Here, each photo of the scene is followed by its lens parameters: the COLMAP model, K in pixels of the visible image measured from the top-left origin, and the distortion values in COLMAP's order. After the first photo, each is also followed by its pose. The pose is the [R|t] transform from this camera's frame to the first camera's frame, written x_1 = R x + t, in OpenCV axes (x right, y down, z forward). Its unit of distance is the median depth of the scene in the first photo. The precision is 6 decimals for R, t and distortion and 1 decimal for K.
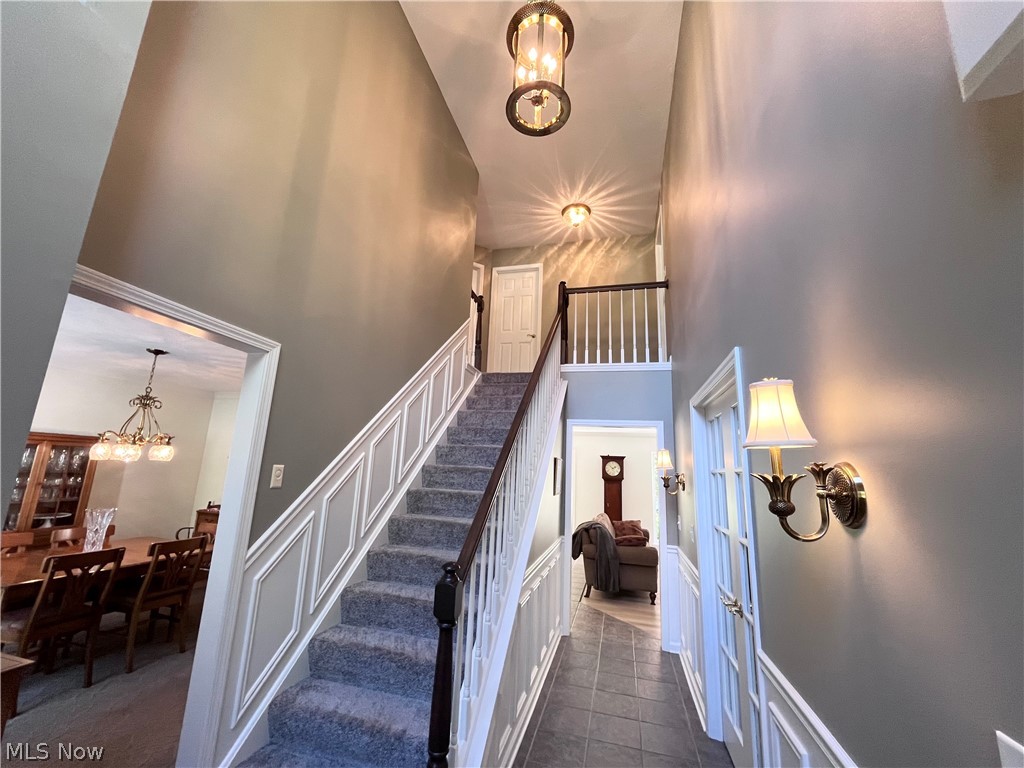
lens RADIAL K [[414.6, 0, 512.4], [0, 414.6, 383.7], [0, 0, 1]] dist [-0.001254, -0.000191]
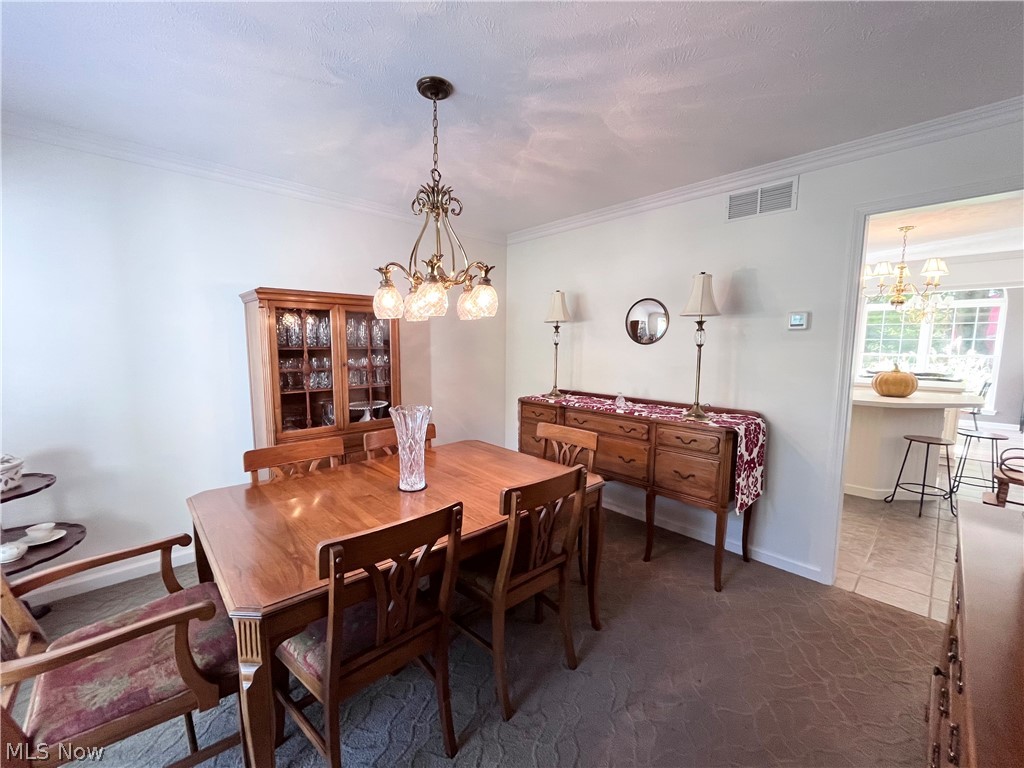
lens RADIAL K [[414.6, 0, 510.8], [0, 414.6, 381.9], [0, 0, 1]] dist [-0.001254, -0.000191]
pose [[0.850894, 0.008313, -0.525271, -0.547251], [0.138160, 0.961136, 0.239018, 0.145584], [0.506844, -0.275950, 0.816677, 0.580883]]
